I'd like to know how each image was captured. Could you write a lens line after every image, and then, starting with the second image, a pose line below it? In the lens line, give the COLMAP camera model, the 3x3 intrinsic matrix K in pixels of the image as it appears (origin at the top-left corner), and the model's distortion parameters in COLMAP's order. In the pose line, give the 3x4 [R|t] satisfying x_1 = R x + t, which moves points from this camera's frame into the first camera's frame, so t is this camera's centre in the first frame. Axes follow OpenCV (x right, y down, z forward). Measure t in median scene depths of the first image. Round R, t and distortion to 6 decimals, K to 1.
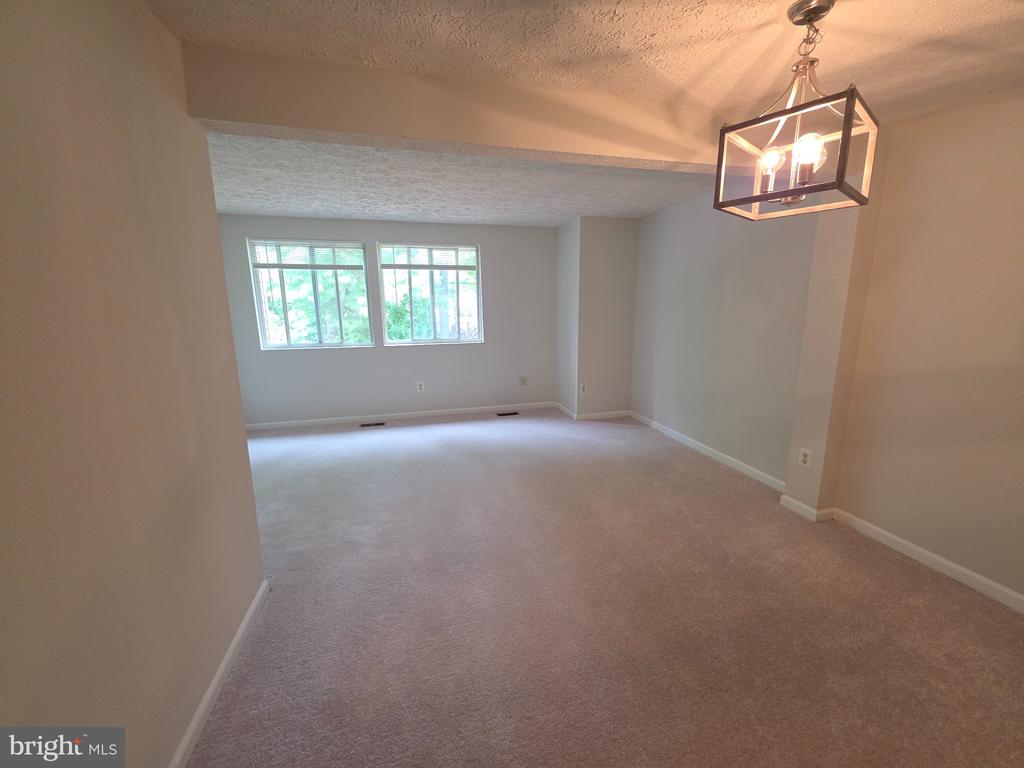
lens RADIAL K [[415.5, 0, 512.0], [0, 415.5, 384.0], [0, 0, 1]] dist [0.000109, 0.000004]
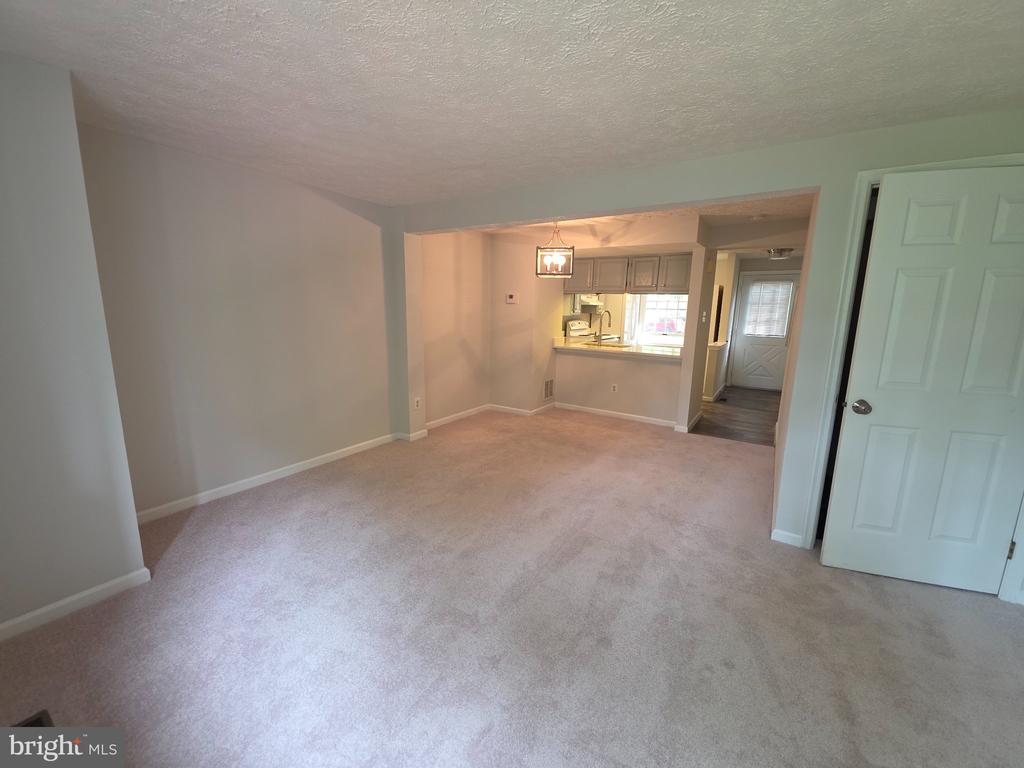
lens RADIAL K [[415.5, 0, 512.0], [0, 415.5, 384.0], [0, 0, 1]] dist [0.000109, 0.000004]
pose [[-0.660317, -0.143831, 0.737084, -0.705627], [0.134307, 0.943047, 0.304341, -0.328590], [-0.738879, 0.299957, -0.603393, 1.552580]]
